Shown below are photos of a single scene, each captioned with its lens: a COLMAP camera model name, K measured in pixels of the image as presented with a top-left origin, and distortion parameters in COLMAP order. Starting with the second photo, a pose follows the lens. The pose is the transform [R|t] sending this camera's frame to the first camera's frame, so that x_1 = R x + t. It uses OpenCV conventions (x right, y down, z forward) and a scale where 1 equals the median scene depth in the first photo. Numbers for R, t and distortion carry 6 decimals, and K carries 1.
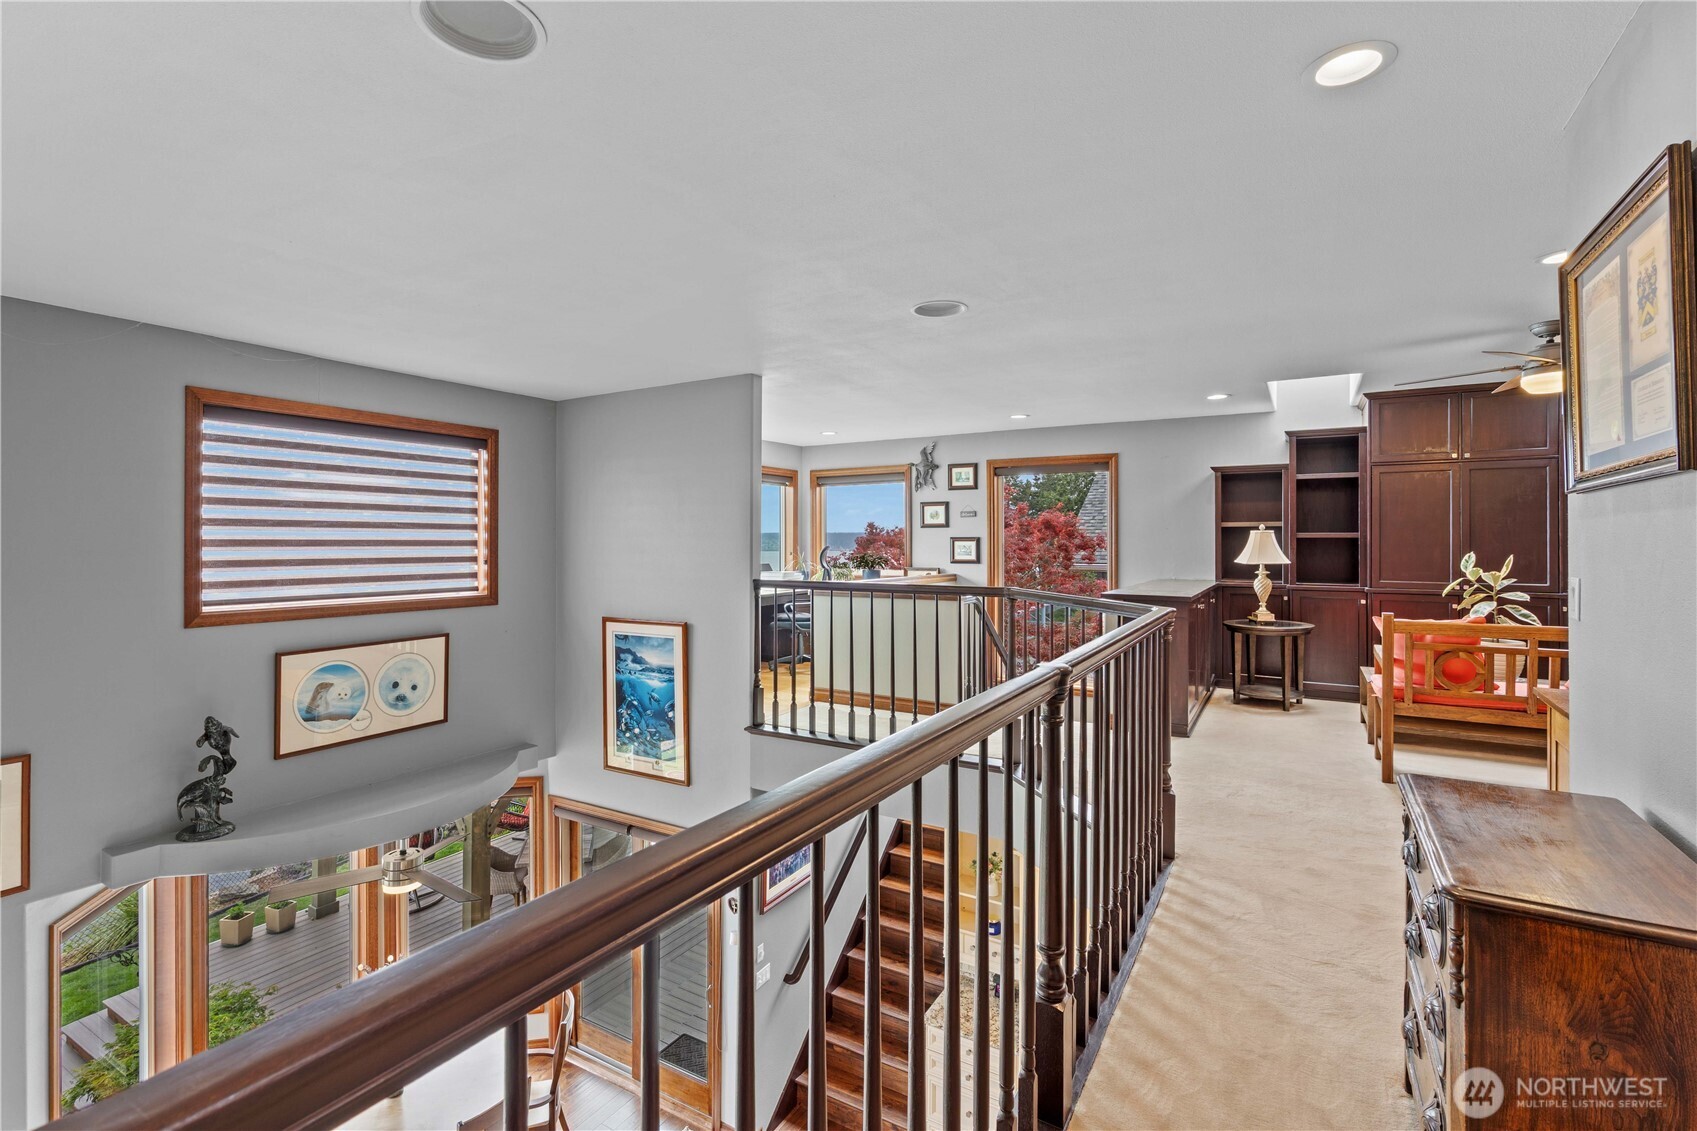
lens RADIAL K [[774.6, 0, 848.5], [0, 774.6, 565.5], [0, 0, 1]] dist [0.000030, -0.000006]
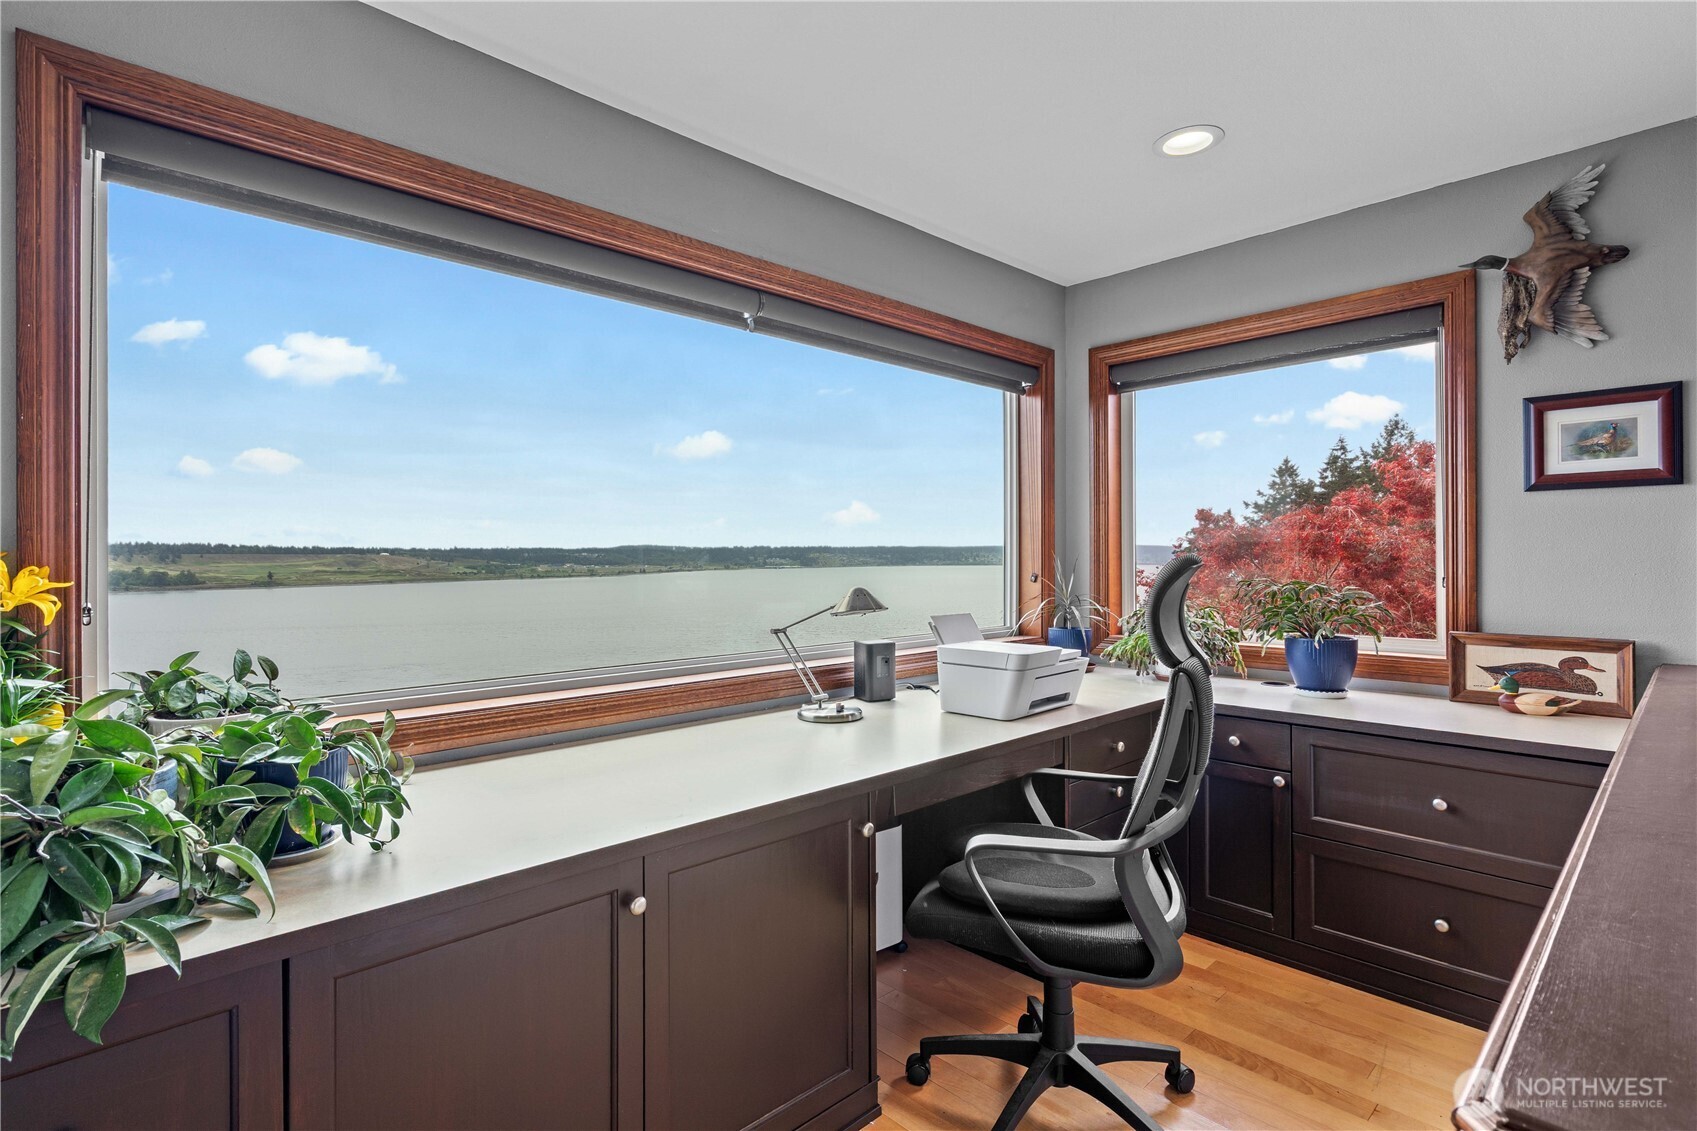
lens RADIAL K [[821.2, 0, 848.5], [0, 821.2, 565.5], [0, 0, 1]] dist [0.002925, 0.000492]
pose [[0.962214, -0.004330, -0.272258, -0.053993], [-0.001100, 0.999804, -0.019786, -0.015679], [0.272291, 0.019338, 0.962021, 0.612245]]
